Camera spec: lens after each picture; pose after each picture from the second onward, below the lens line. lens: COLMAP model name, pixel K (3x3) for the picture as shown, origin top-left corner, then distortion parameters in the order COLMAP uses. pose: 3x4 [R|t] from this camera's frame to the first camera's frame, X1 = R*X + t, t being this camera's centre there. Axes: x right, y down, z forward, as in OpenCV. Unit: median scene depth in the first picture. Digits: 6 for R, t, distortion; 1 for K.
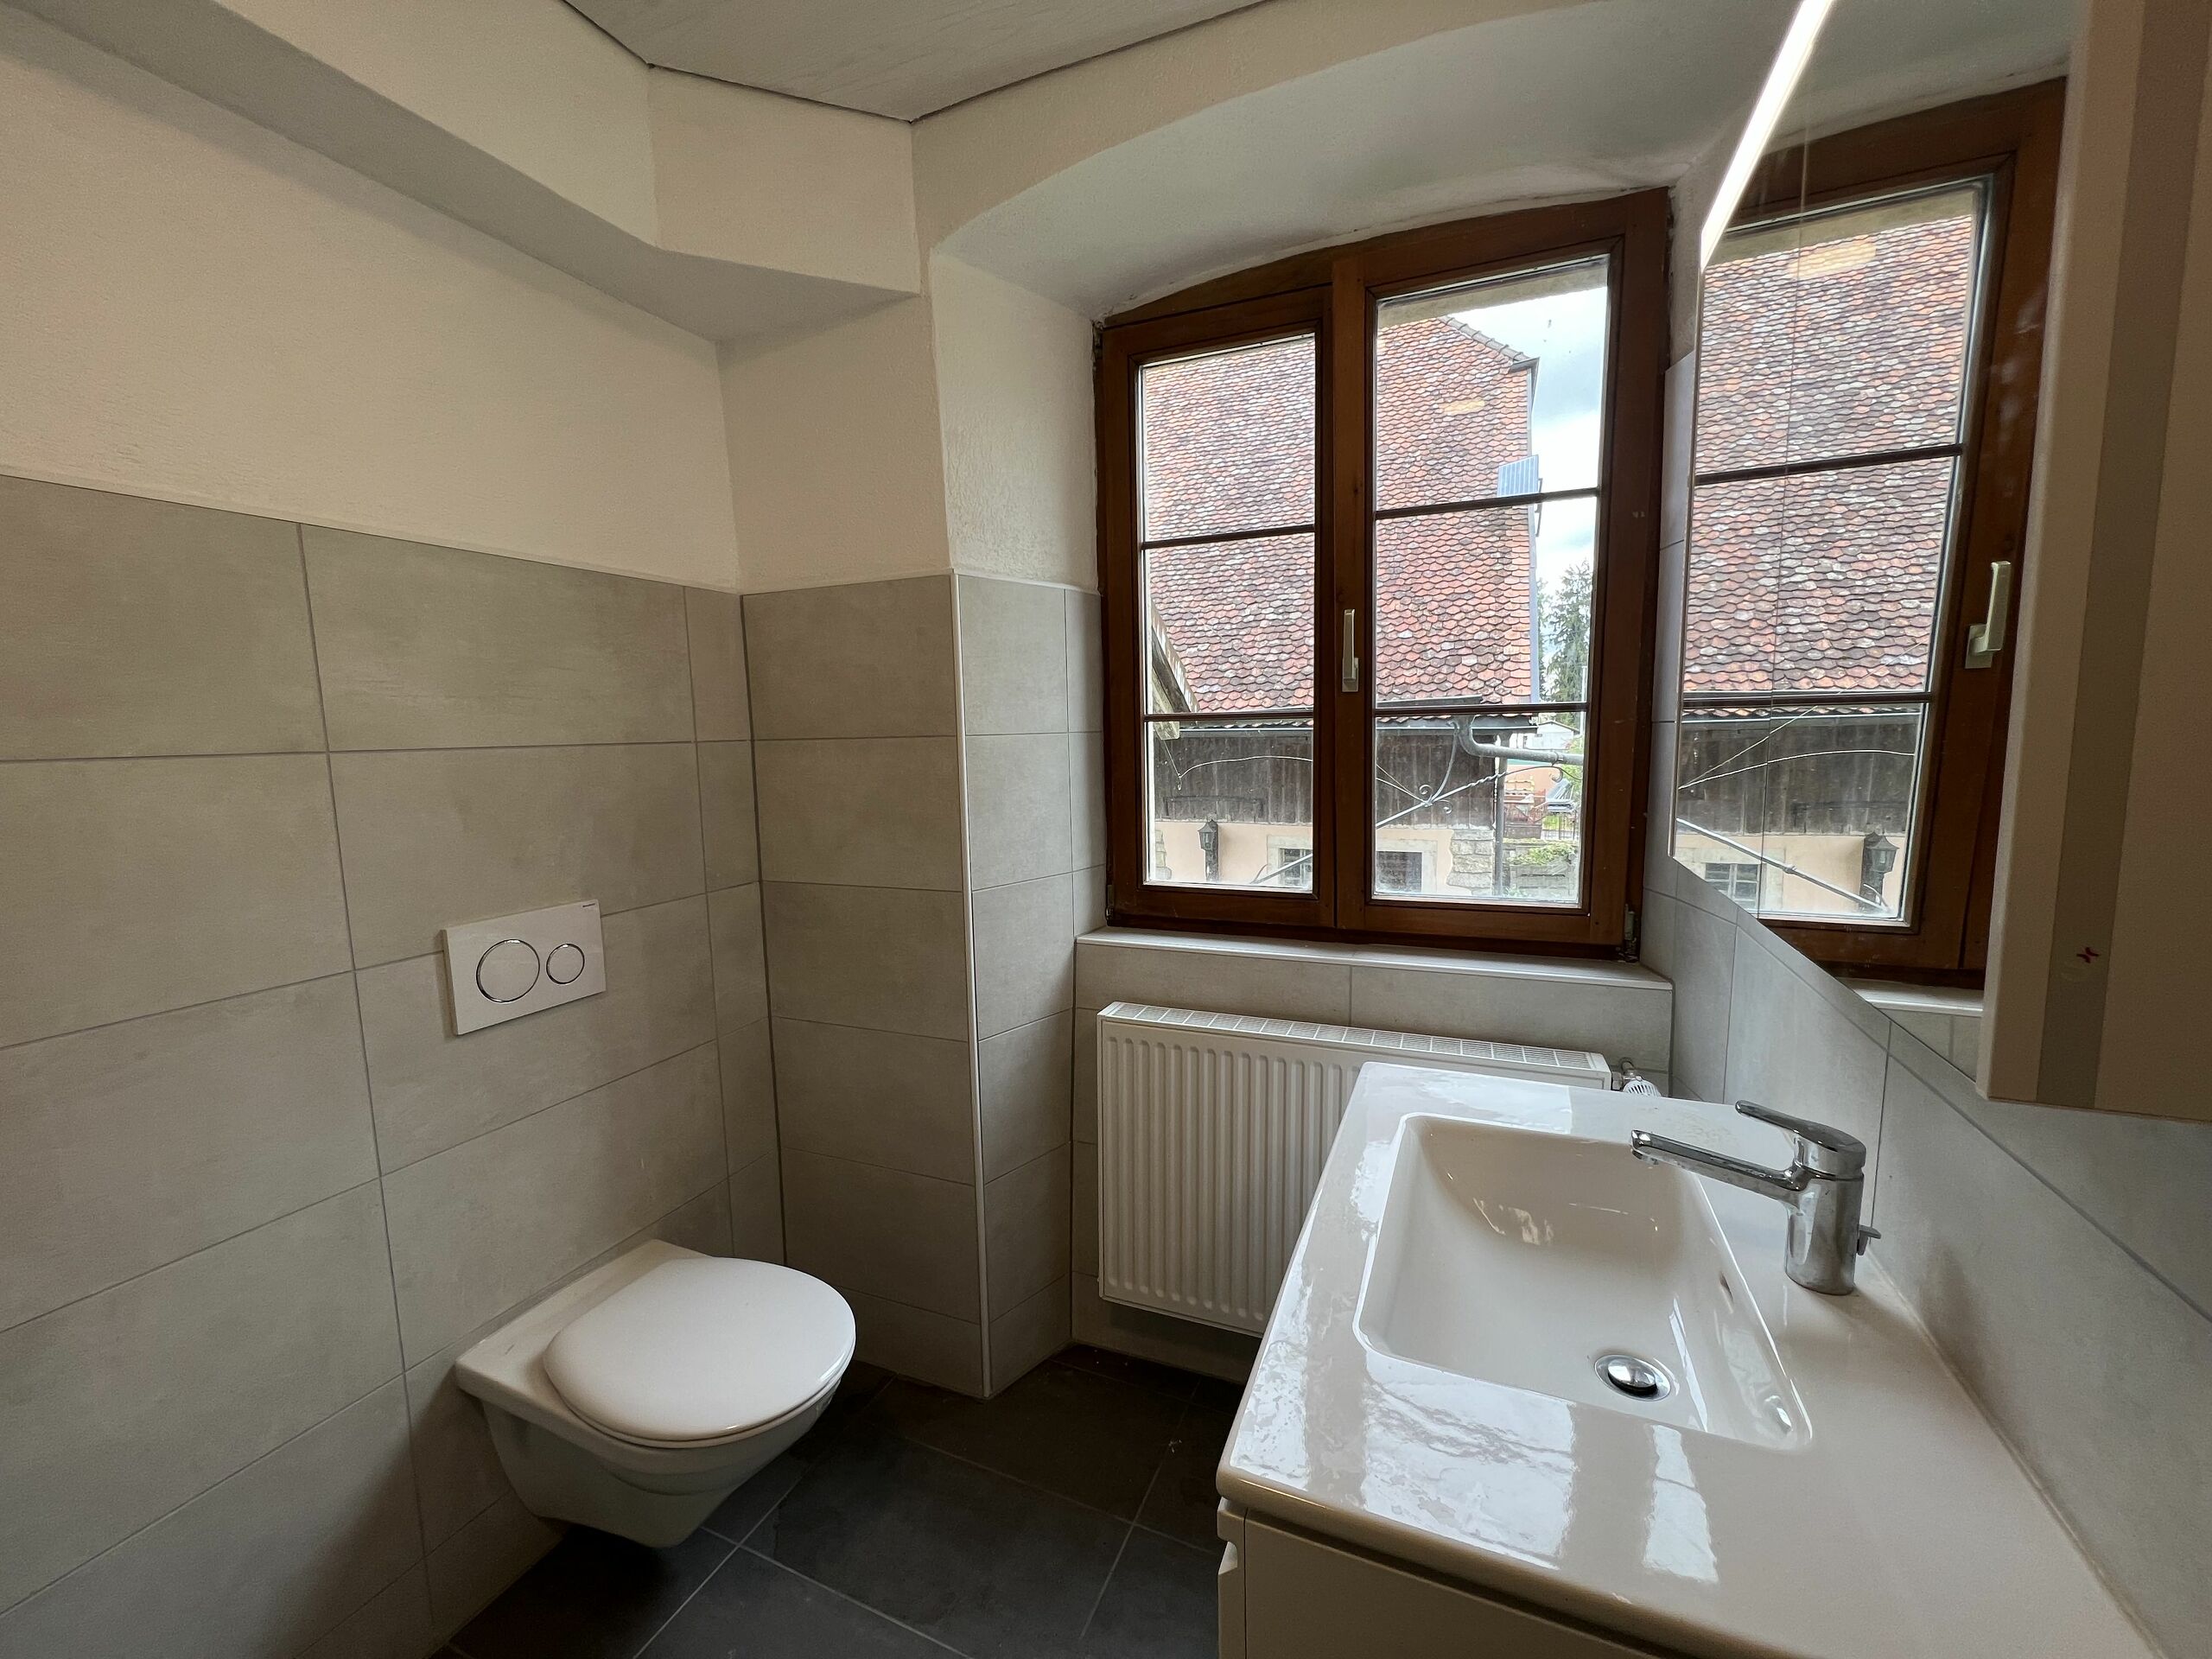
lens RADIAL K [[882.2, 0, 1097.5], [0, 882.2, 830.5], [0, 0, 1]] dist [-0.002346, 0.000397]
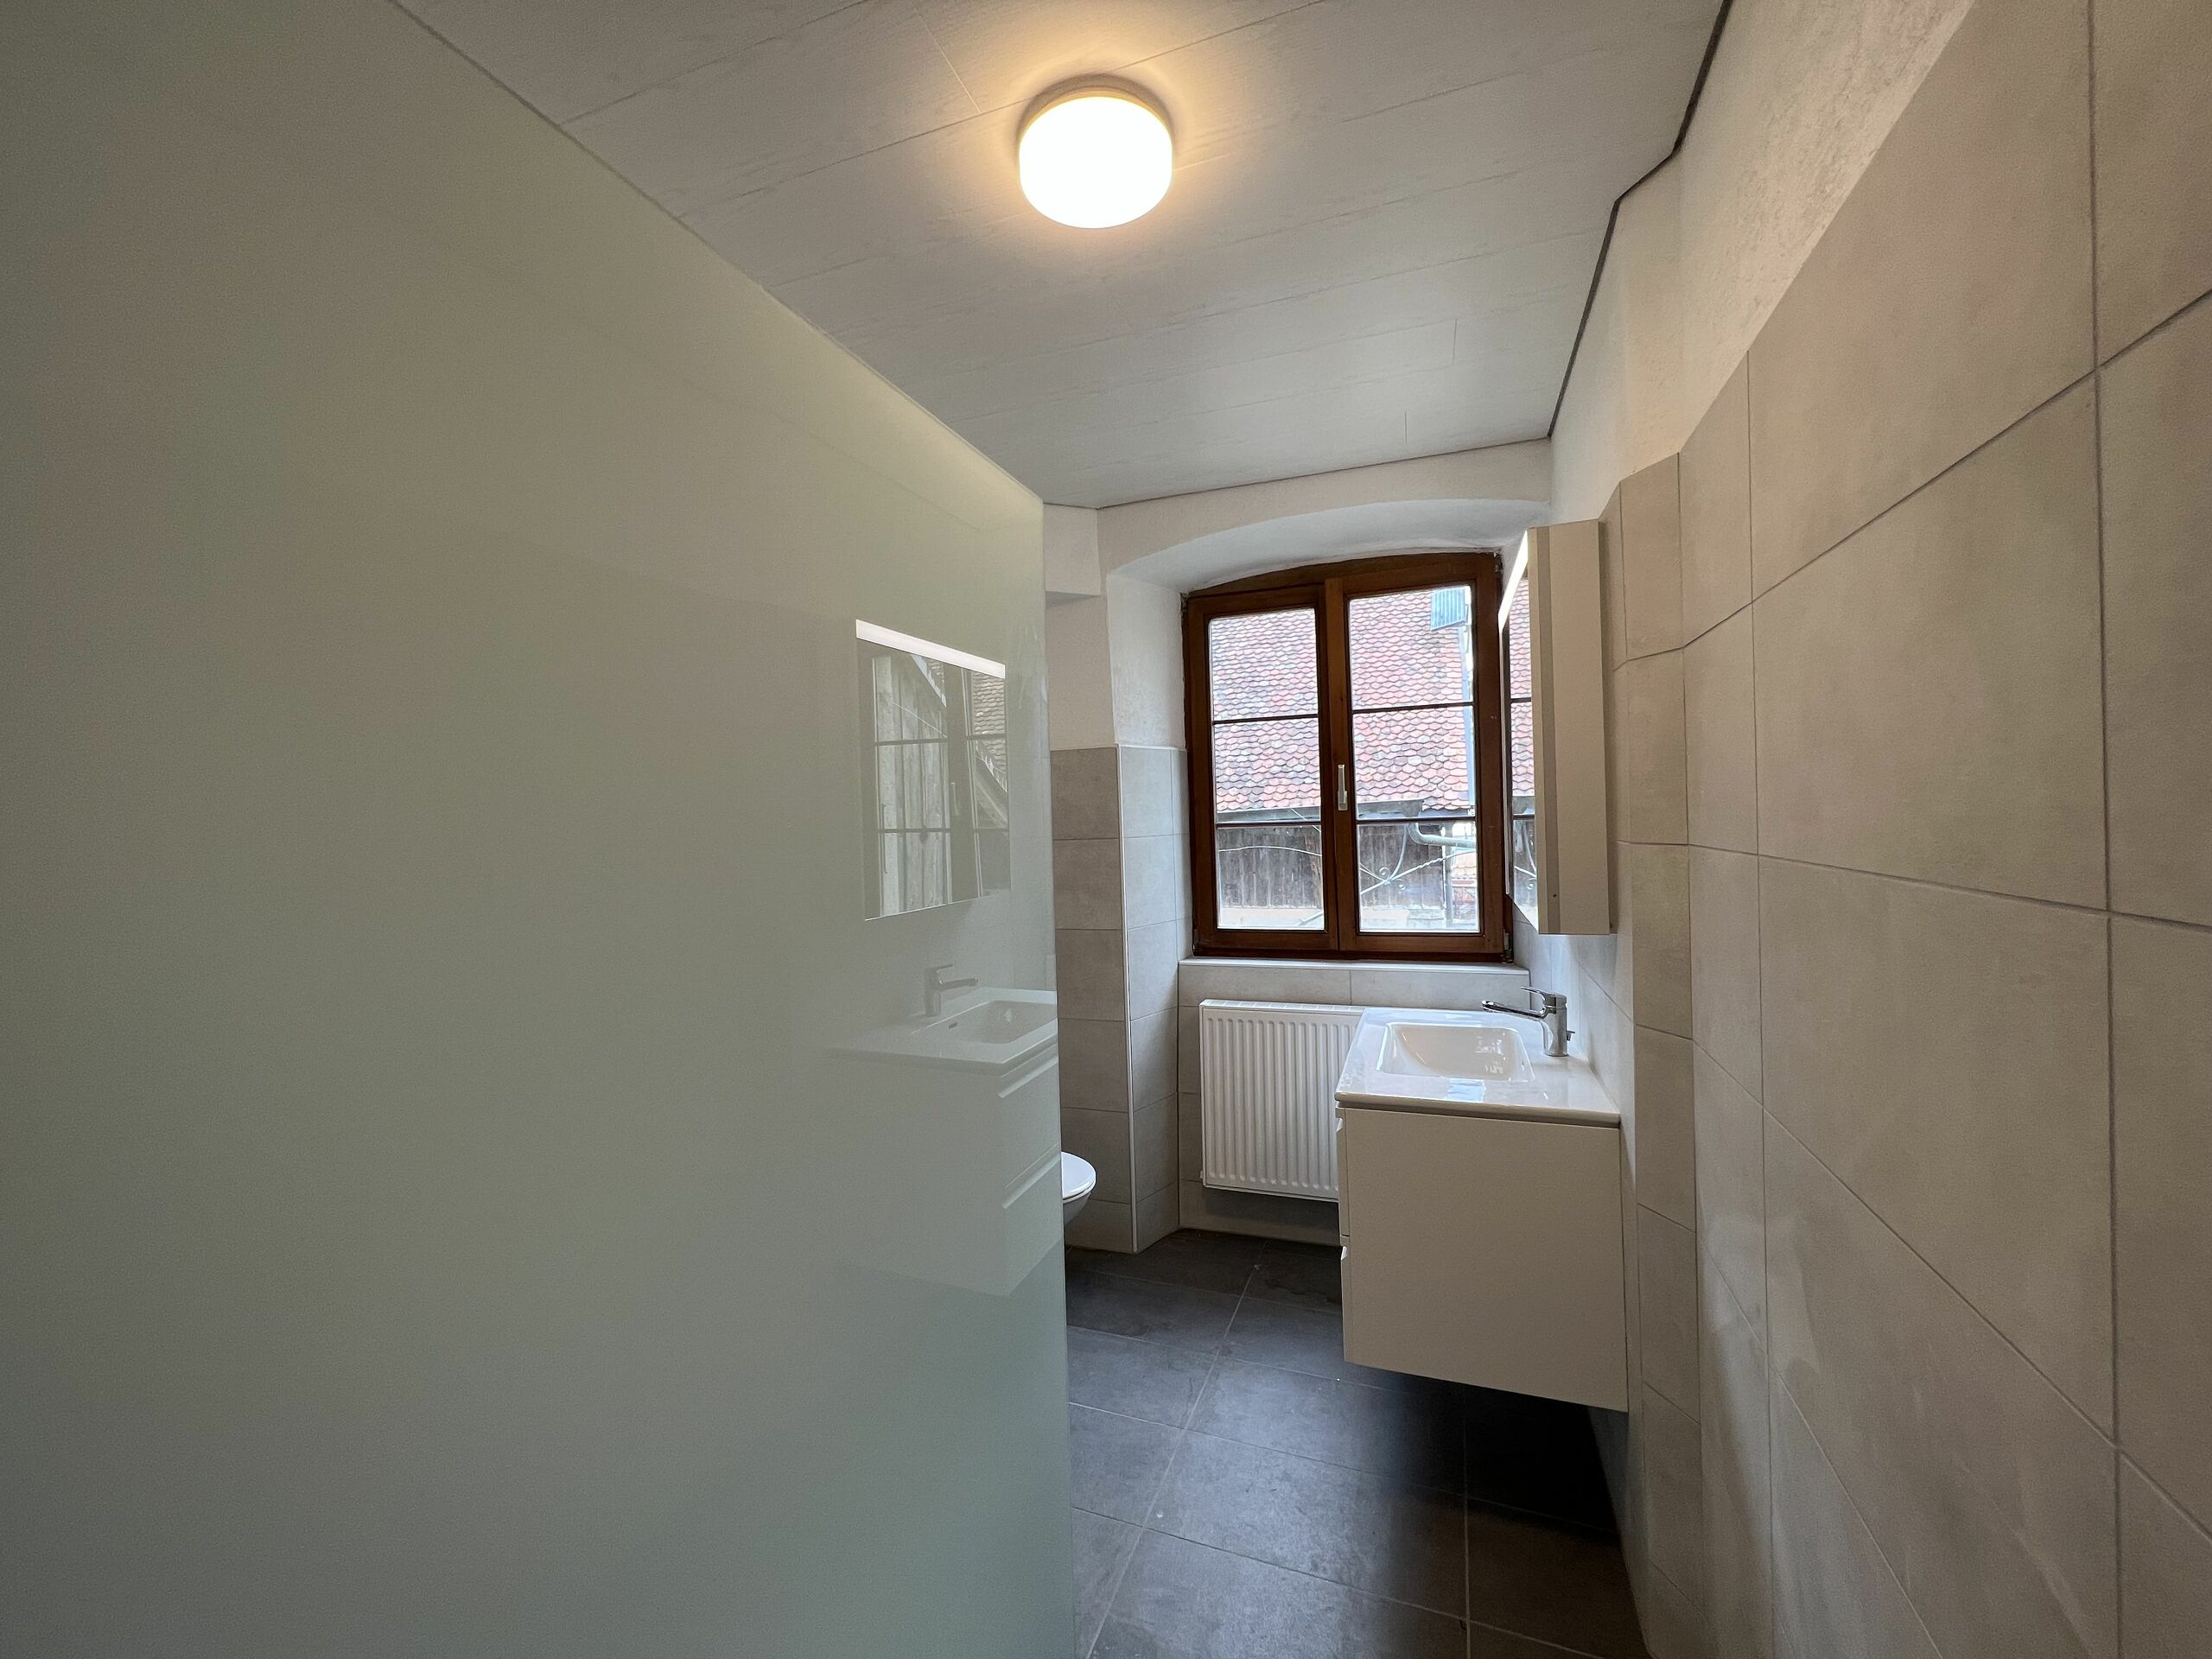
lens RADIAL K [[882.2, 0, 1097.5], [0, 882.2, 830.5], [0, 0, 1]] dist [-0.002346, 0.000397]
pose [[0.998871, -0.011042, 0.046201, -0.253585], [0.015719, 0.994648, -0.102116, 0.047733], [-0.044826, 0.102727, 0.993699, -0.640539]]
